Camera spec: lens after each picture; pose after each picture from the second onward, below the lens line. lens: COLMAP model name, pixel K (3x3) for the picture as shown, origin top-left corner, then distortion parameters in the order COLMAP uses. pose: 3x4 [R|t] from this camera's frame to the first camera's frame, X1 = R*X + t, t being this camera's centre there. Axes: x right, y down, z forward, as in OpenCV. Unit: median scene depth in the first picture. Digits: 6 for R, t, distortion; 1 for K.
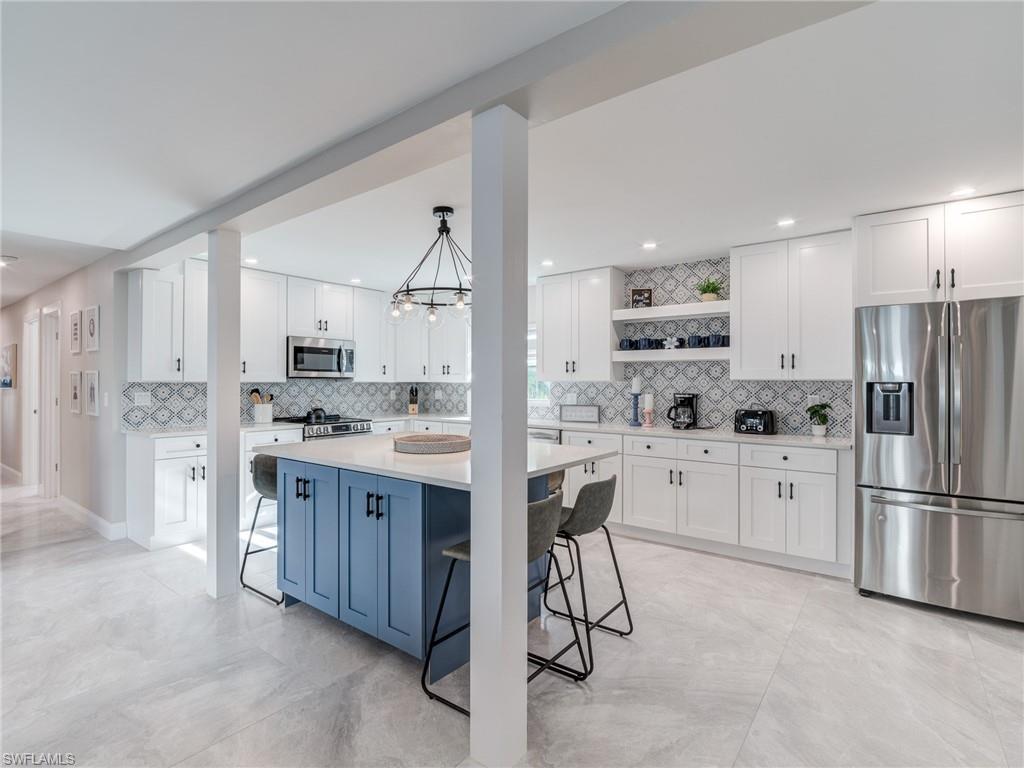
lens RADIAL K [[507.1, 0, 513.1], [0, 507.1, 378.9], [0, 0, 1]] dist [0.004420, -0.012374]
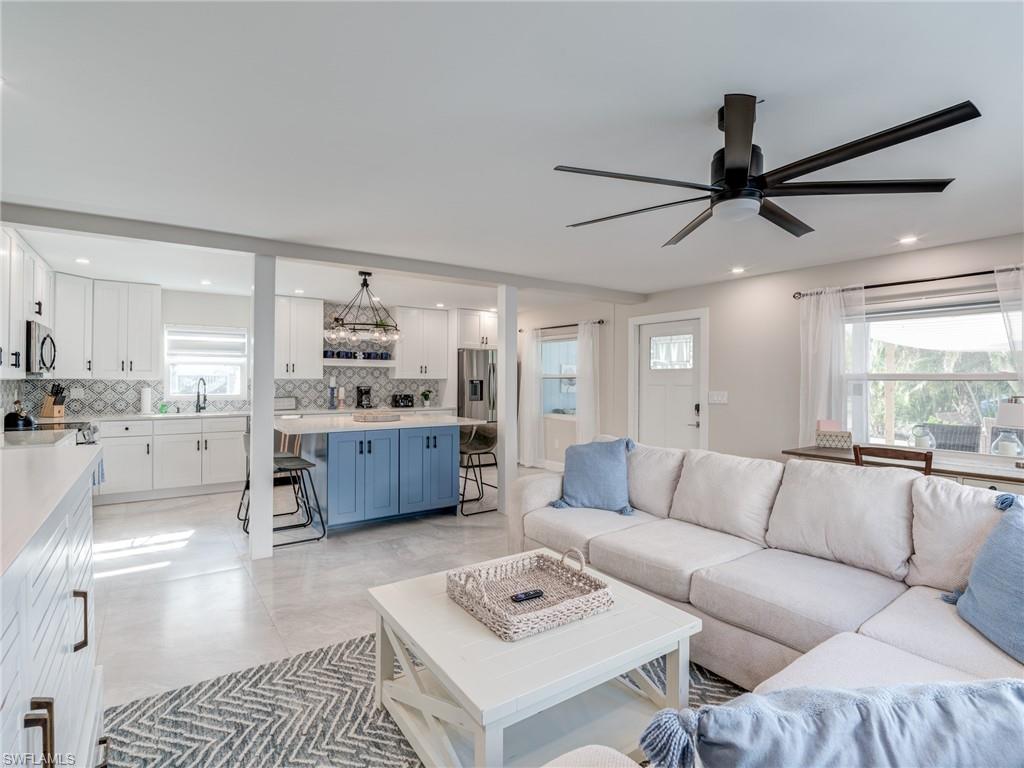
lens RADIAL K [[507.1, 0, 513.1], [0, 507.1, 378.9], [0, 0, 1]] dist [0.004420, -0.012374]
pose [[0.295620, 0.002056, 0.955303, -1.080083], [-0.009389, 0.999956, 0.000753, -0.001890], [-0.955259, -0.009192, 0.295626, 0.055155]]
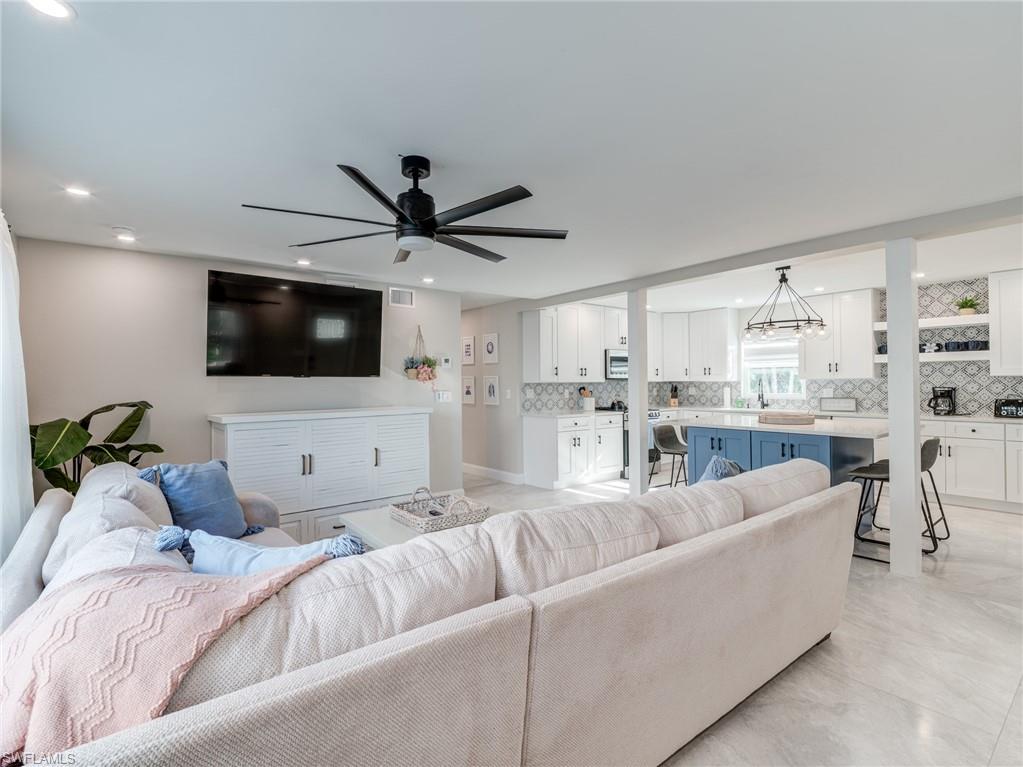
lens RADIAL K [[510.6, 0, 507.4], [0, 510.6, 378.0], [0, 0, 1]] dist [0.000258, -0.016096]
pose [[0.968577, -0.012795, -0.248384, -0.397936], [0.012084, 0.999917, -0.004389, -0.002079], [0.248420, 0.001249, 0.968652, -0.487736]]
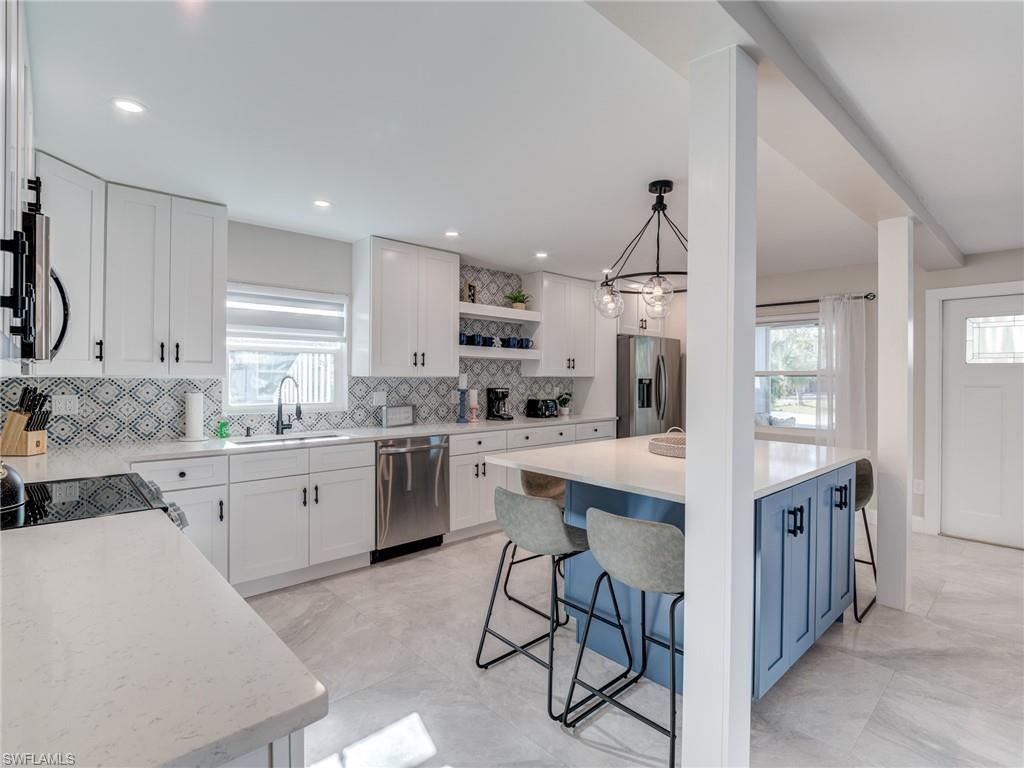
lens RADIAL K [[507.1, 0, 513.1], [0, 507.1, 378.9], [0, 0, 1]] dist [0.004420, -0.012374]
pose [[0.170649, -0.003317, 0.985326, -0.744974], [-0.010951, 0.999926, 0.005262, 0.002177], [-0.985271, -0.011688, 0.170600, 0.776356]]
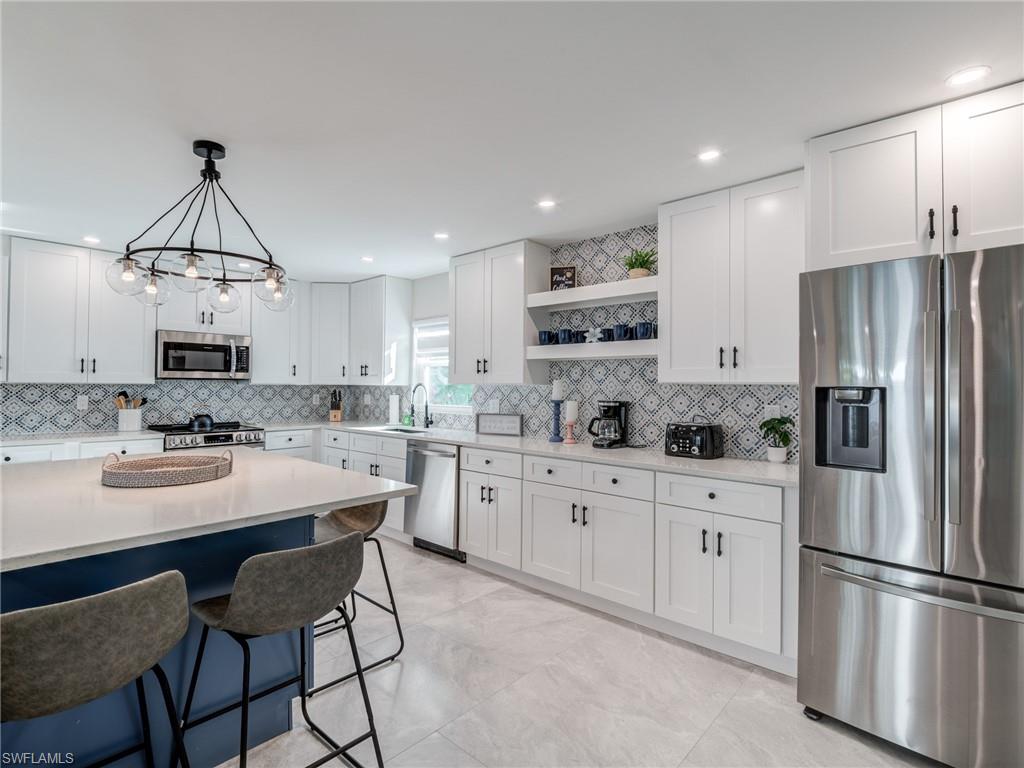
lens RADIAL K [[507.1, 0, 513.1], [0, 507.1, 378.9], [0, 0, 1]] dist [0.004420, -0.012374]
pose [[0.996301, 0.004077, -0.085834, 0.254607], [-0.004780, 0.999957, -0.007987, 0.002435], [0.085798, 0.008367, 0.996277, 0.222850]]
